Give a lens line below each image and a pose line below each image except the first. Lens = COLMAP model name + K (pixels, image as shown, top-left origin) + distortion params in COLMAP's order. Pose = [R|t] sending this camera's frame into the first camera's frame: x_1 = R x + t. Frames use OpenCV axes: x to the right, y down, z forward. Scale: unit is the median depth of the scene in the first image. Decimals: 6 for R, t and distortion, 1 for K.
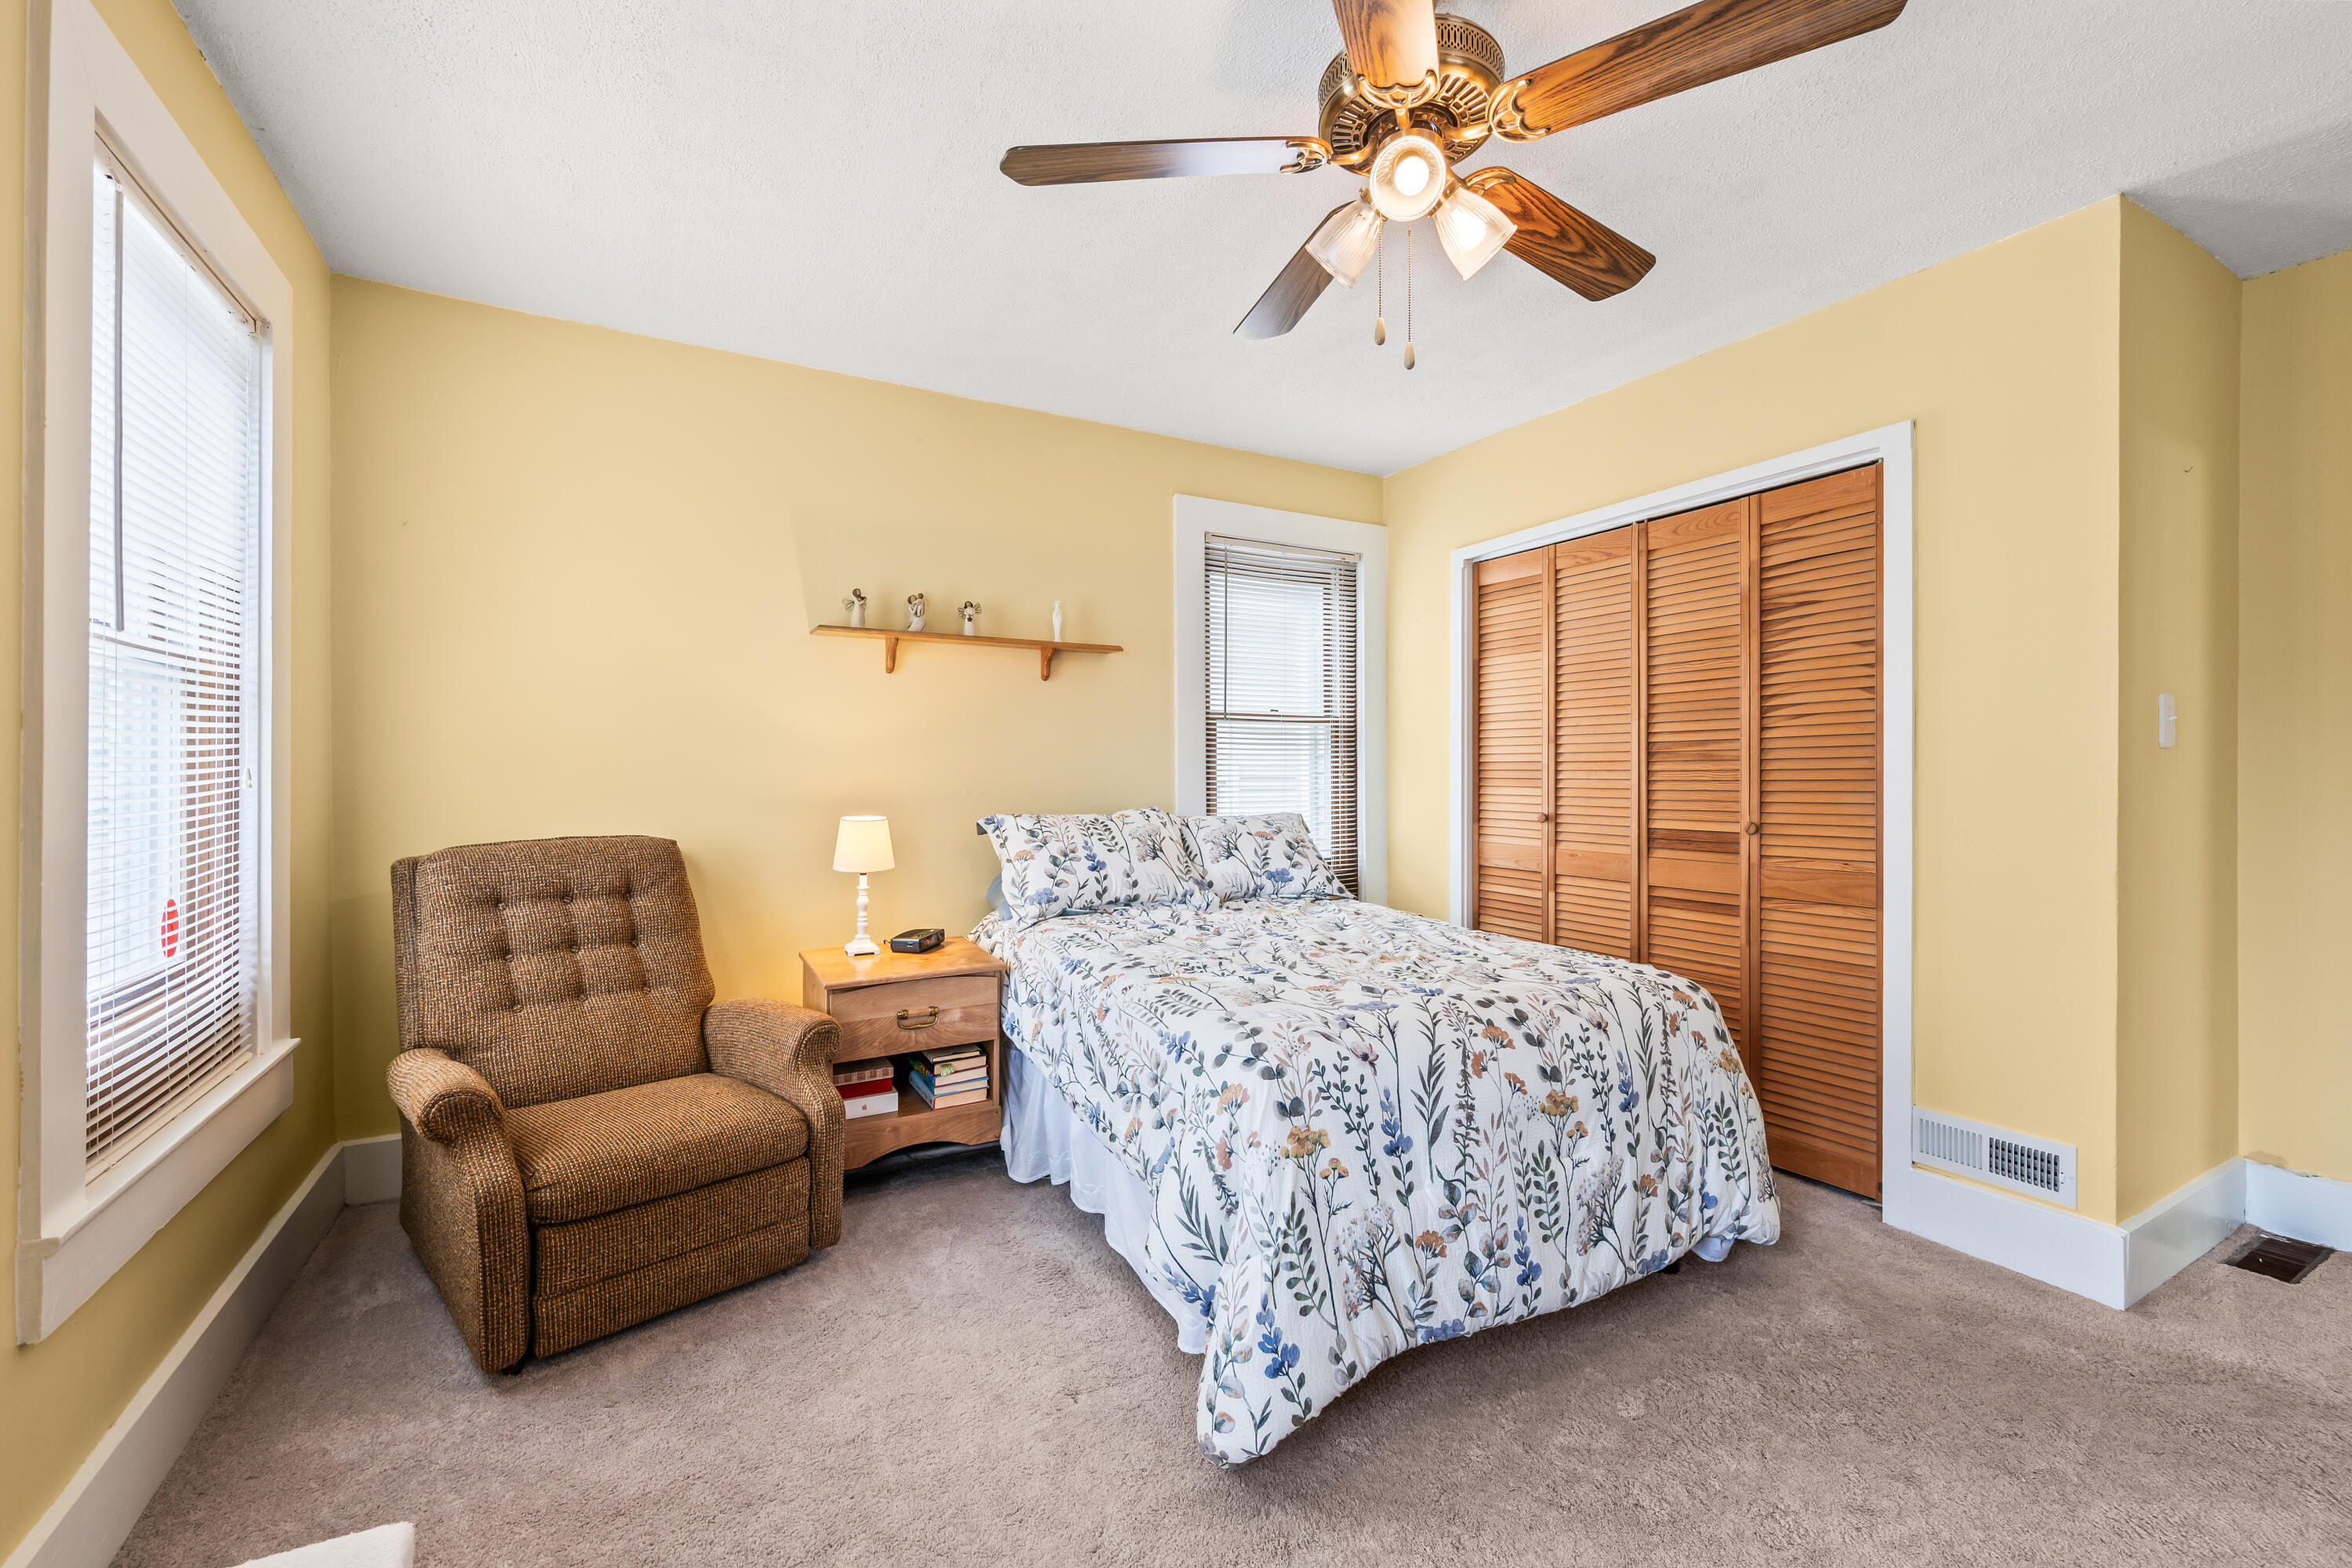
lens RADIAL K [[990.5, 0, 1172.3], [0, 990.5, 782.6], [0, 0, 1]] dist [-0.003213, 0.001155]
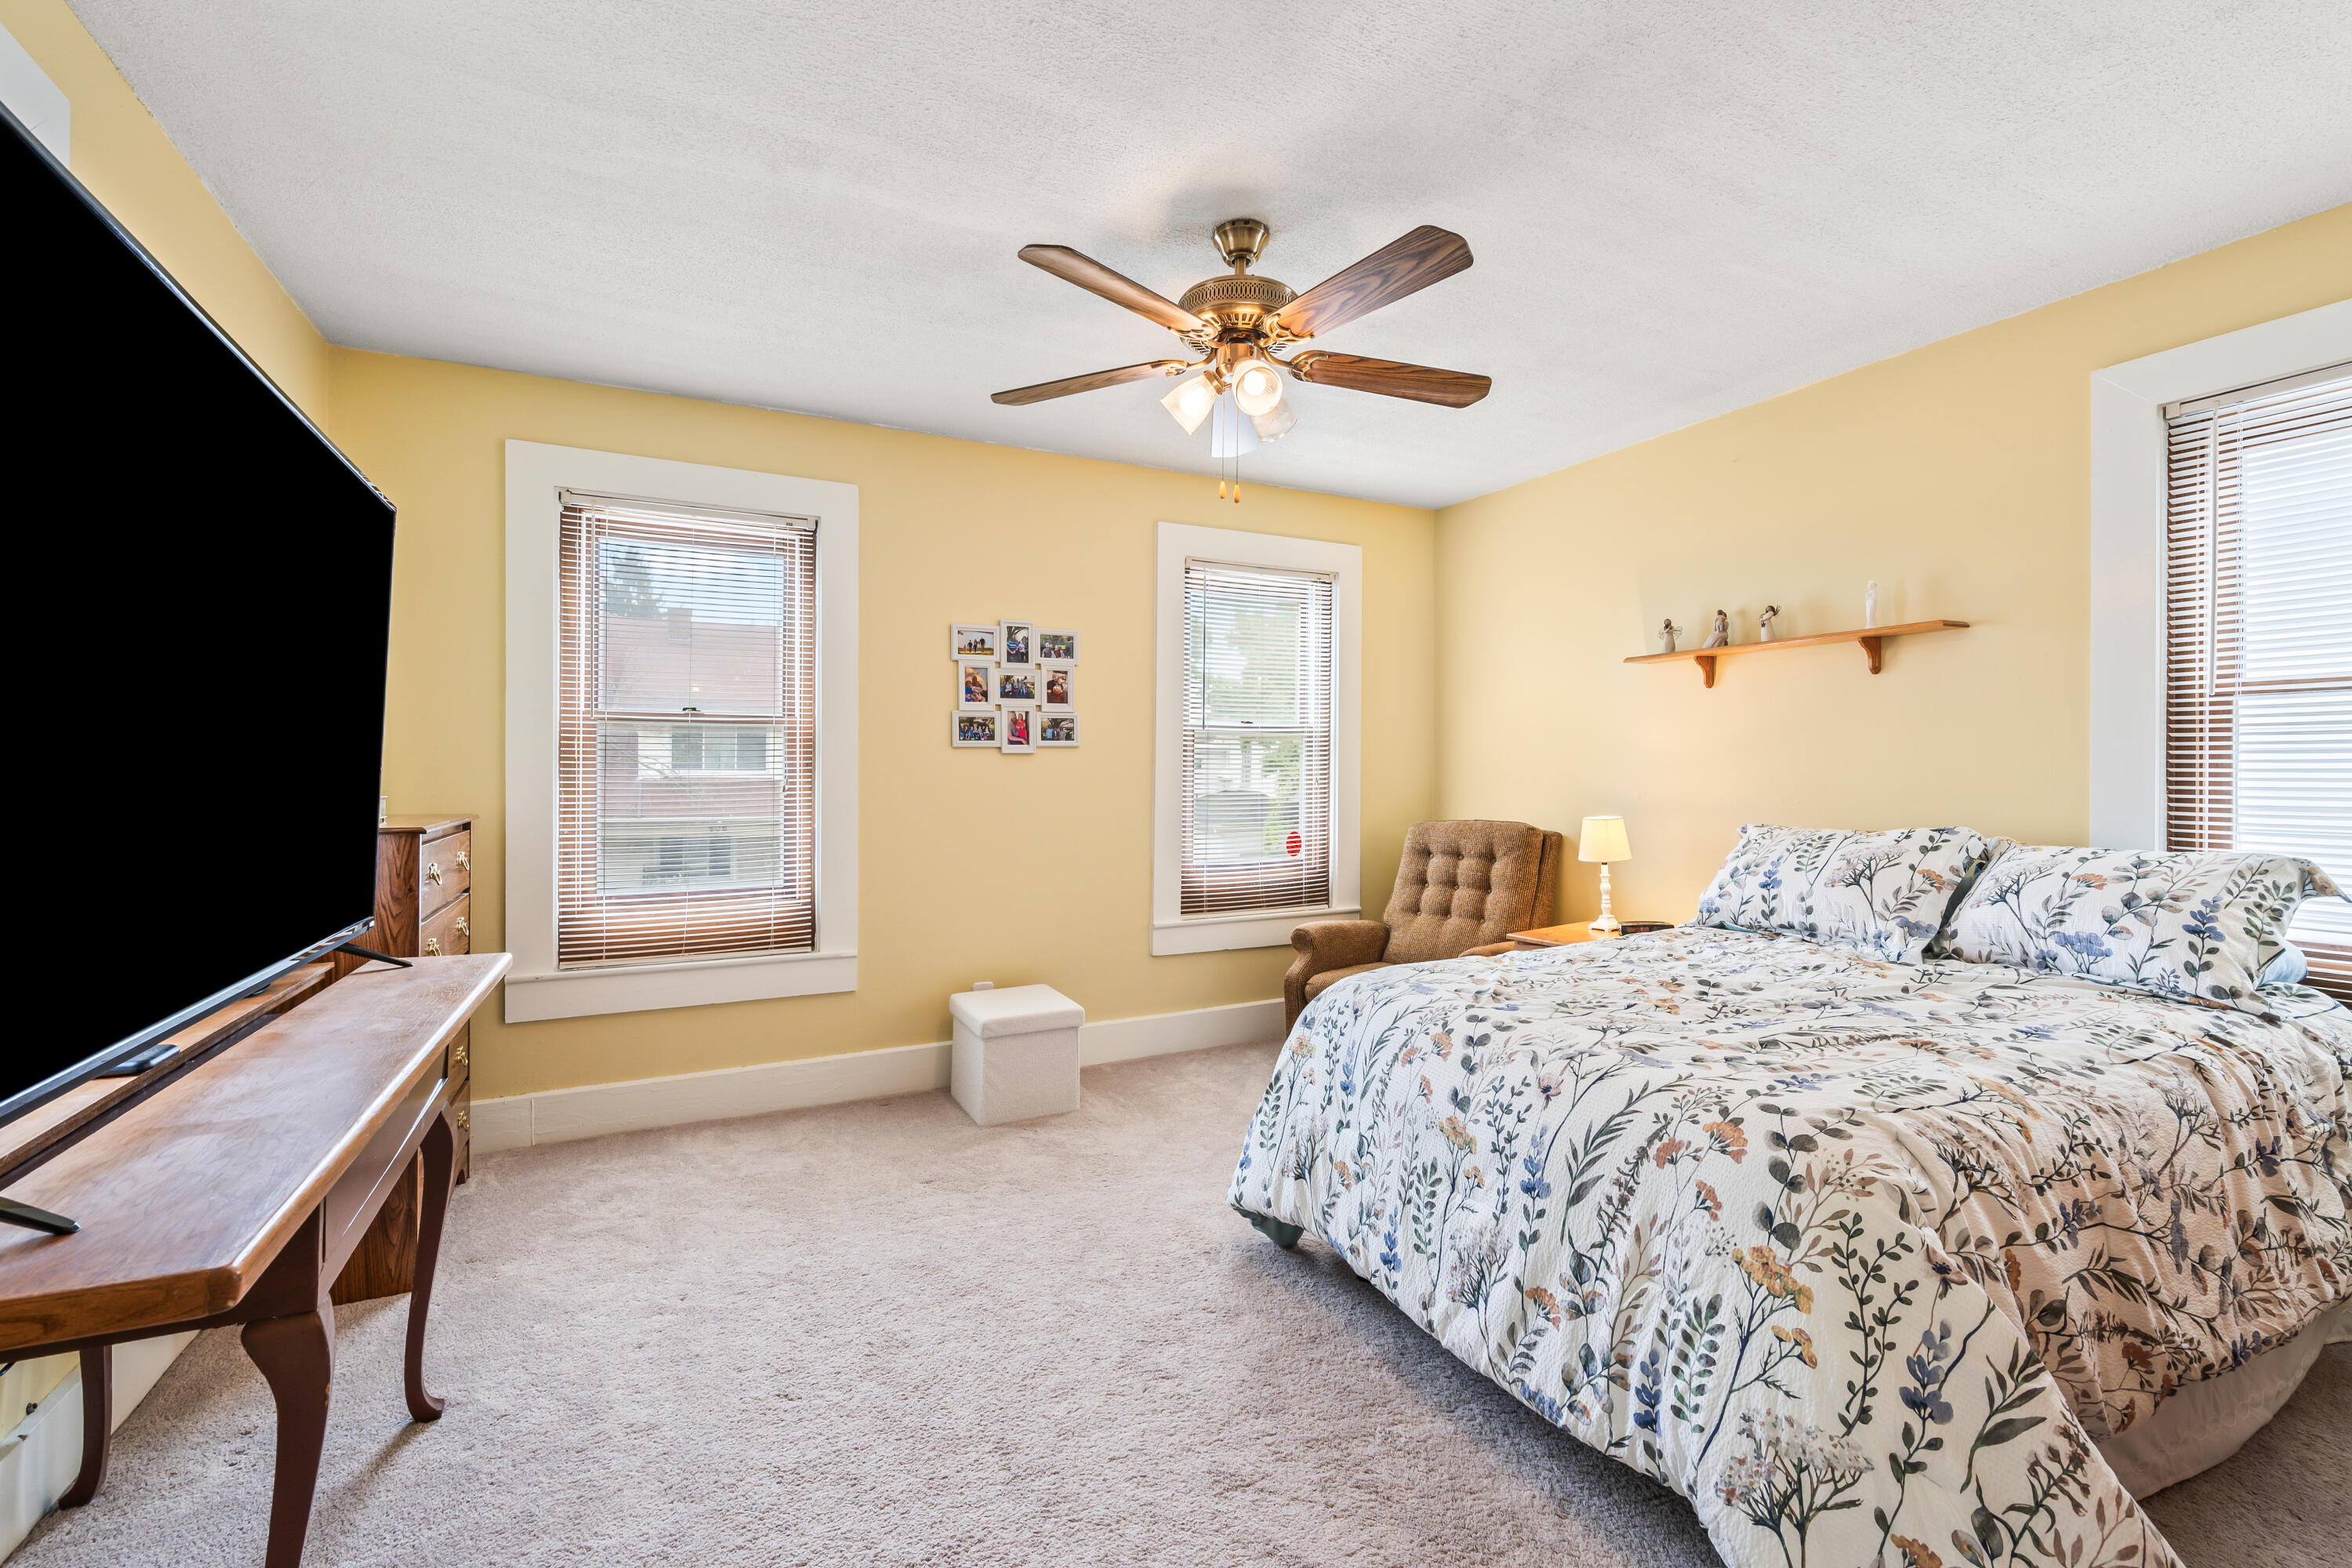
lens RADIAL K [[990.5, 0, 1168.2], [0, 990.5, 774.2], [0, 0, 1]] dist [-0.003213, 0.001155]
pose [[-0.037331, -0.001007, -0.999302, 1.055300], [-0.012466, 0.999922, -0.000542, -0.011031], [0.999225, 0.012437, -0.037341, 0.593493]]
